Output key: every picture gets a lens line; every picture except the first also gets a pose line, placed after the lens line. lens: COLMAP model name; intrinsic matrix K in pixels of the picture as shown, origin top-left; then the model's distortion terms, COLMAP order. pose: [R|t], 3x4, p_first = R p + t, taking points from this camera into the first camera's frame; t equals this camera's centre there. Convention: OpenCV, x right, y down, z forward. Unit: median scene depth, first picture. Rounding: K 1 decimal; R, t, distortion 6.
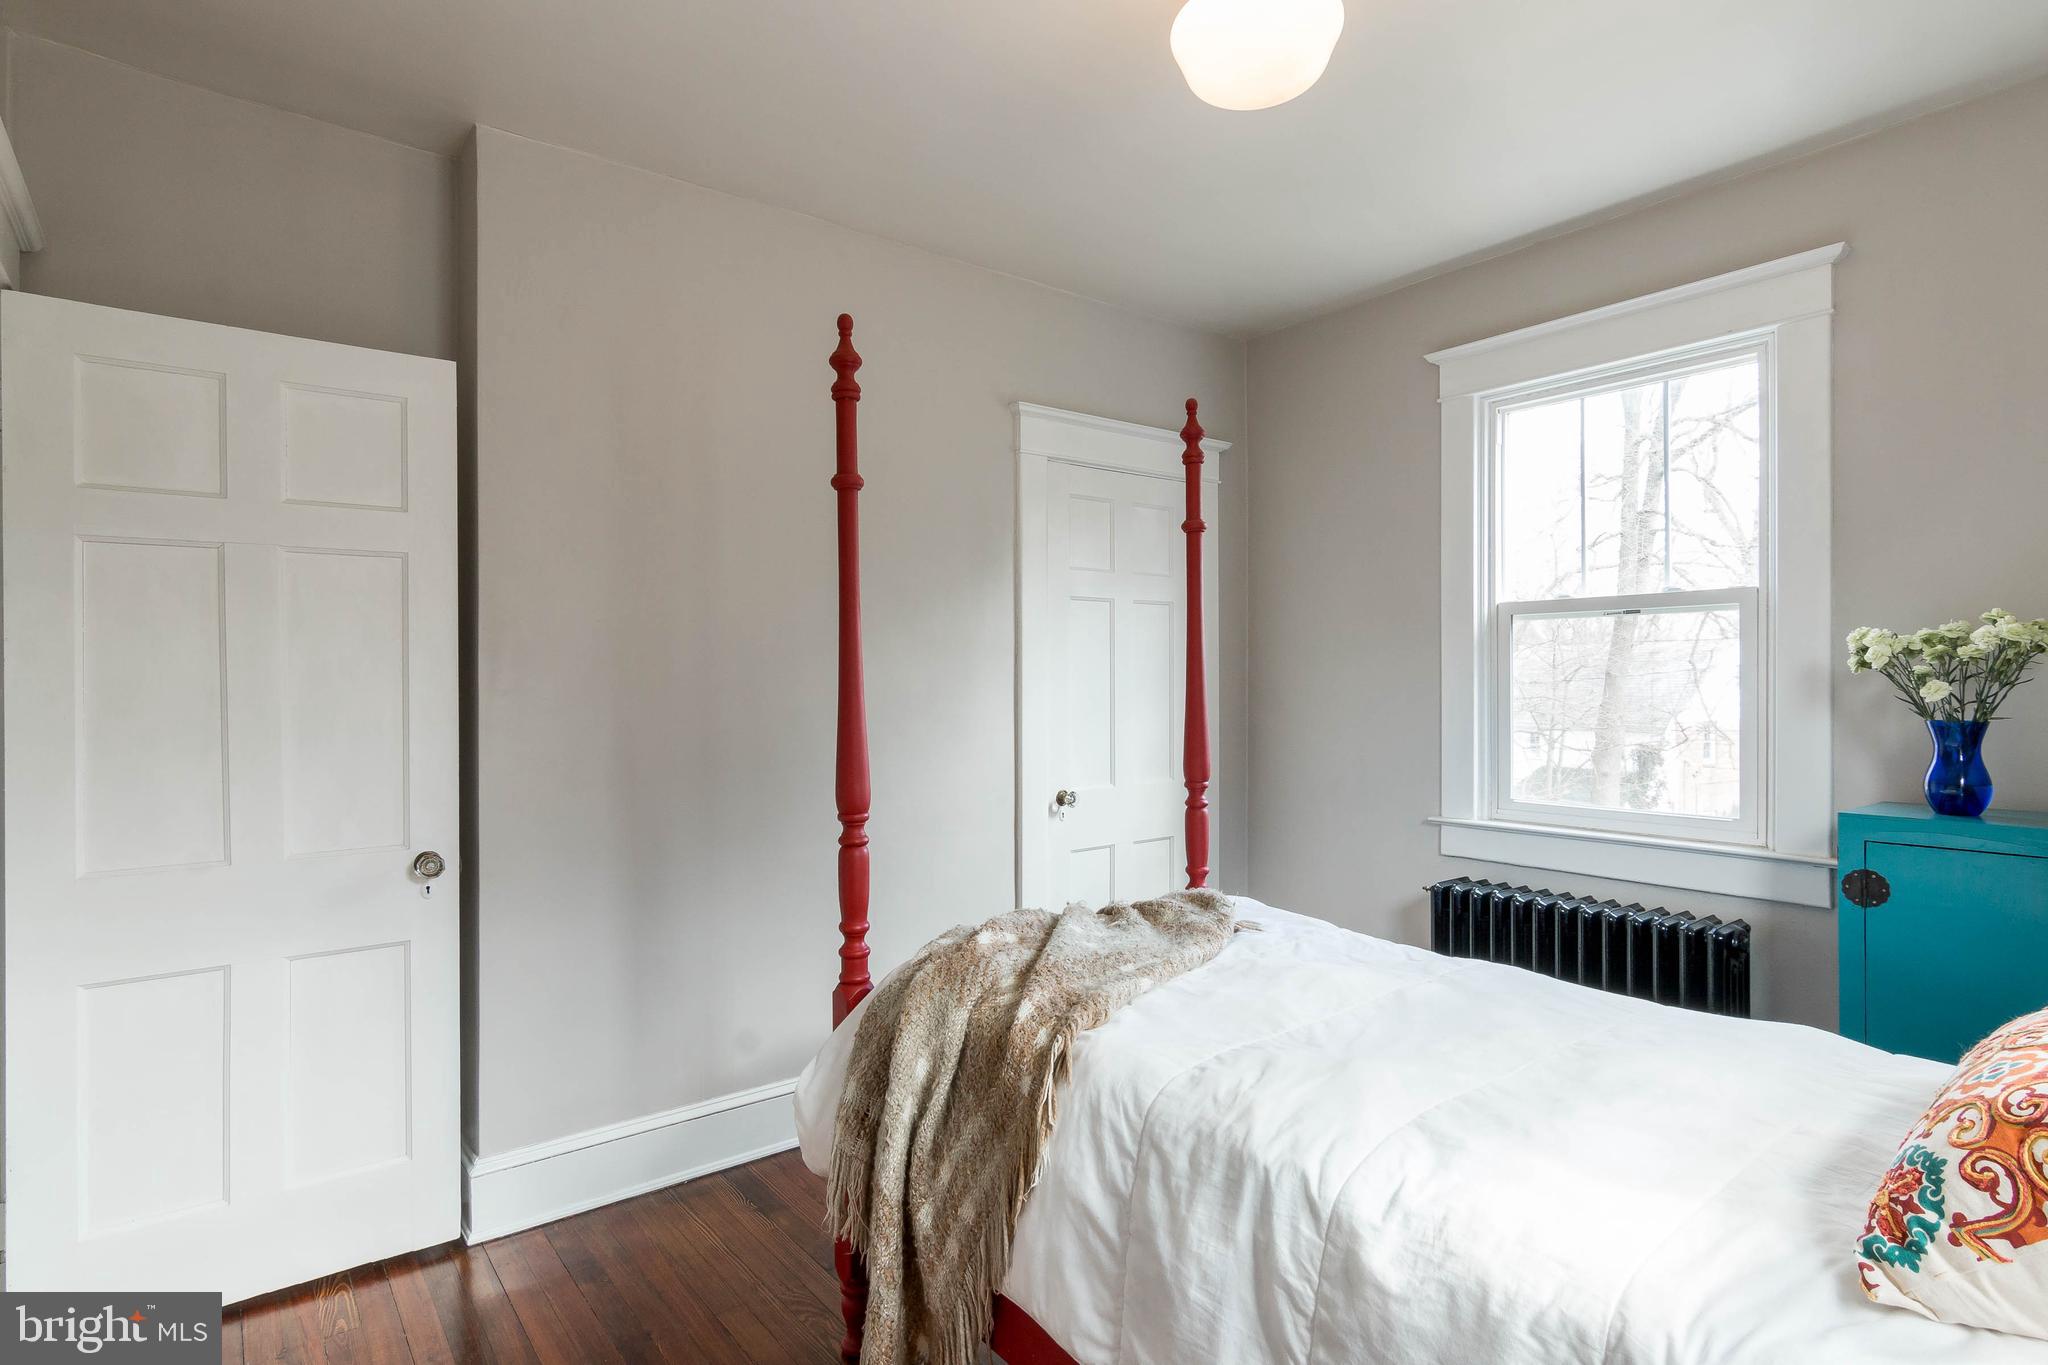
lens RADIAL K [[1079.1, 0, 1024.0], [0, 1079.1, 682.5], [0, 0, 1]] dist [0.041396, -0.000001]
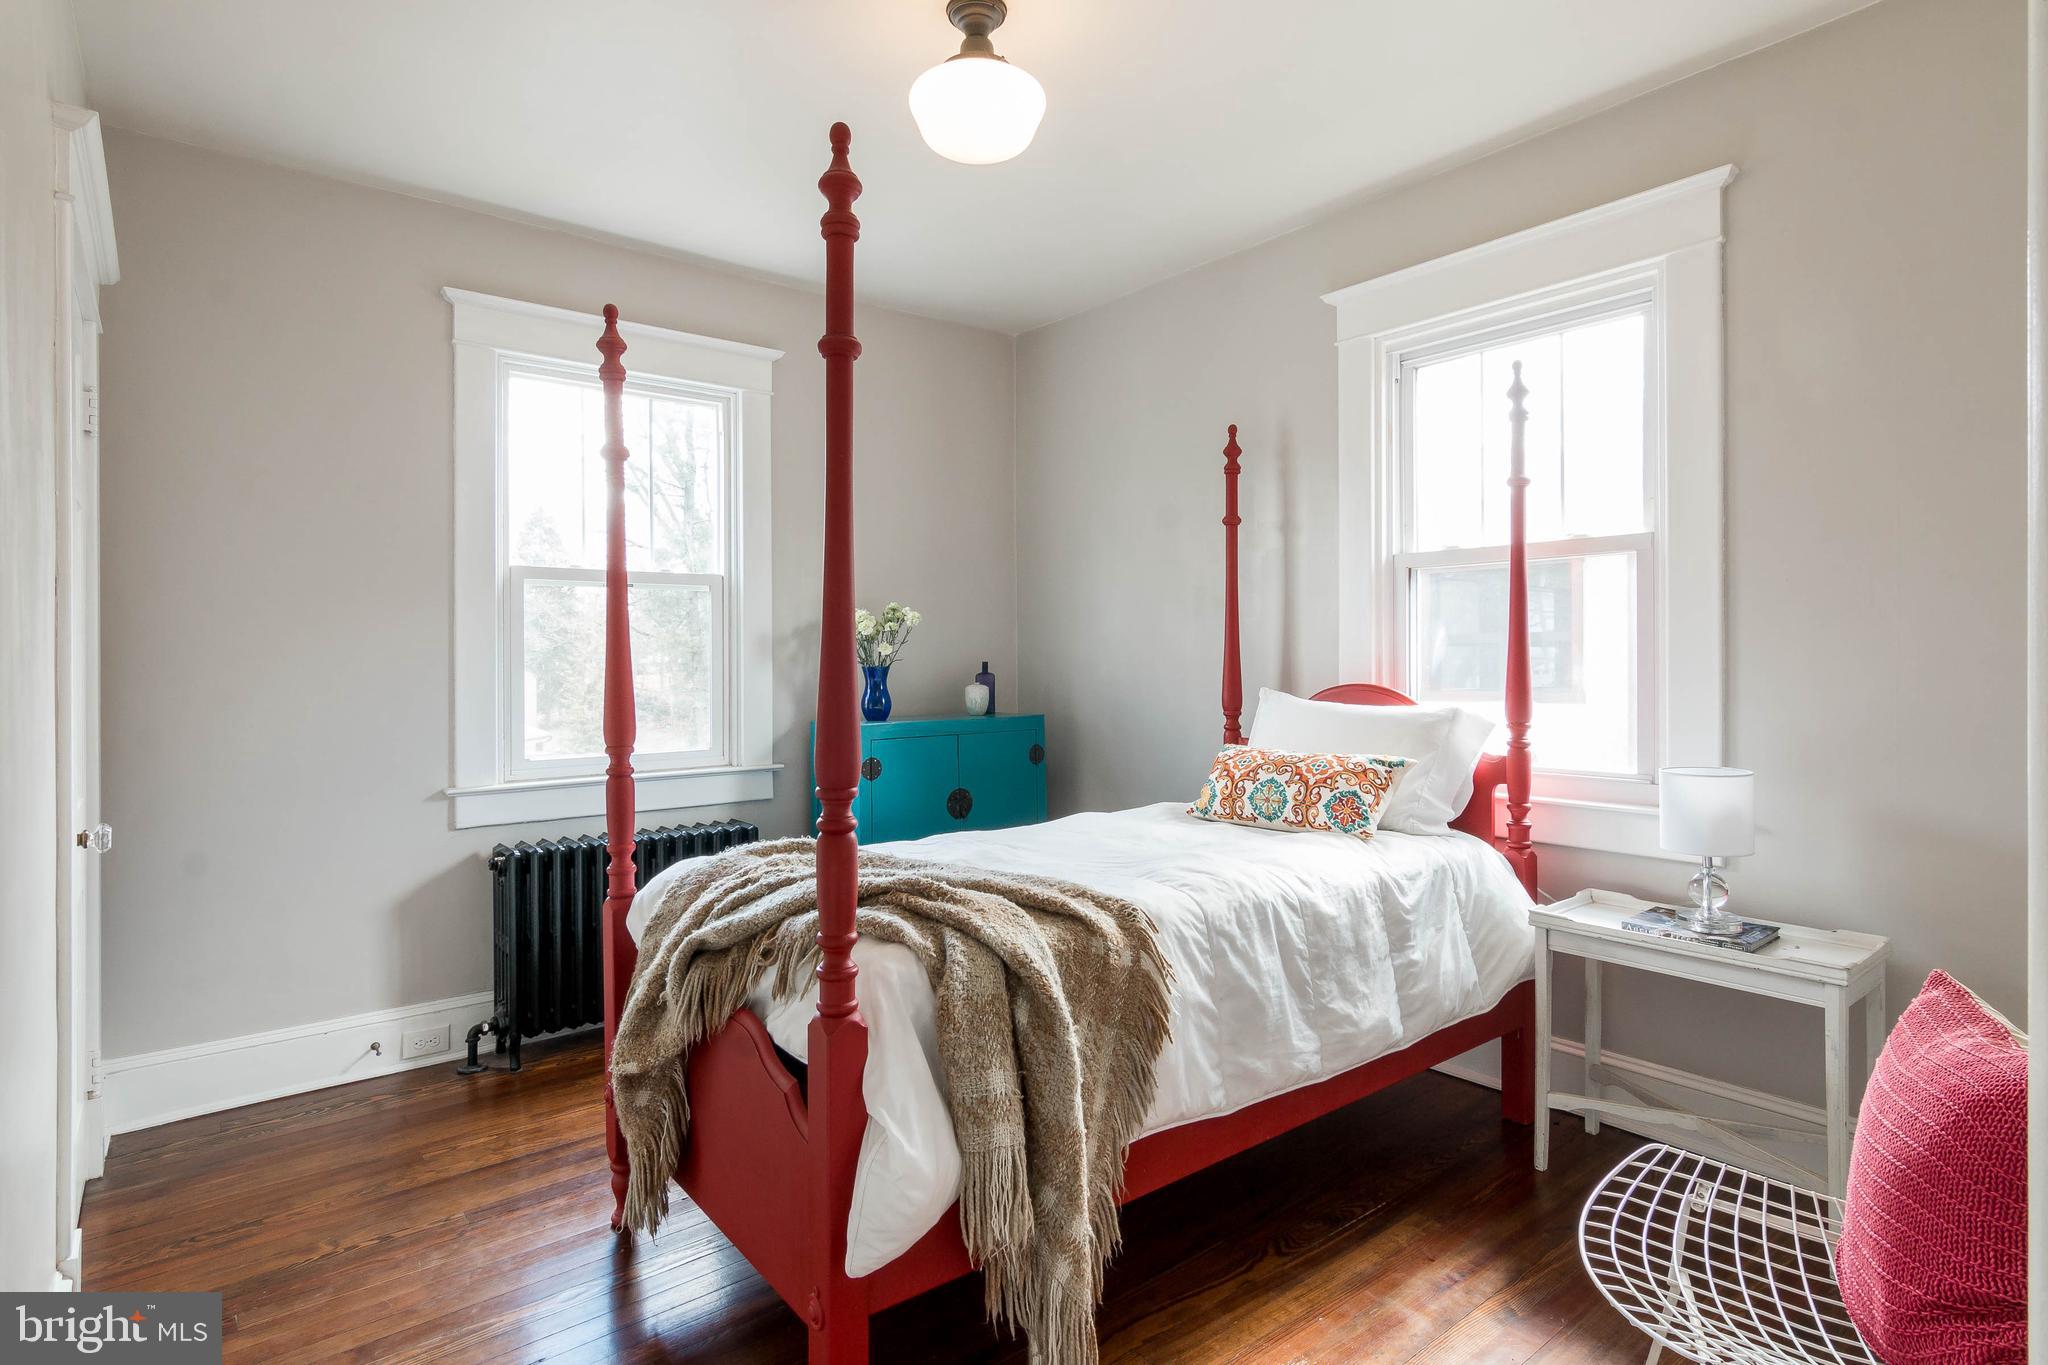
lens RADIAL K [[1061.2, 0, 1034.9], [0, 1061.2, 675.0], [0, 0, 1]] dist [-0.001675, -0.013948]
pose [[-0.038545, -0.007285, 0.999230, -1.195281], [0.012458, 0.999892, 0.007770, 0.057629], [-0.999179, 0.012748, -0.038450, 1.194202]]
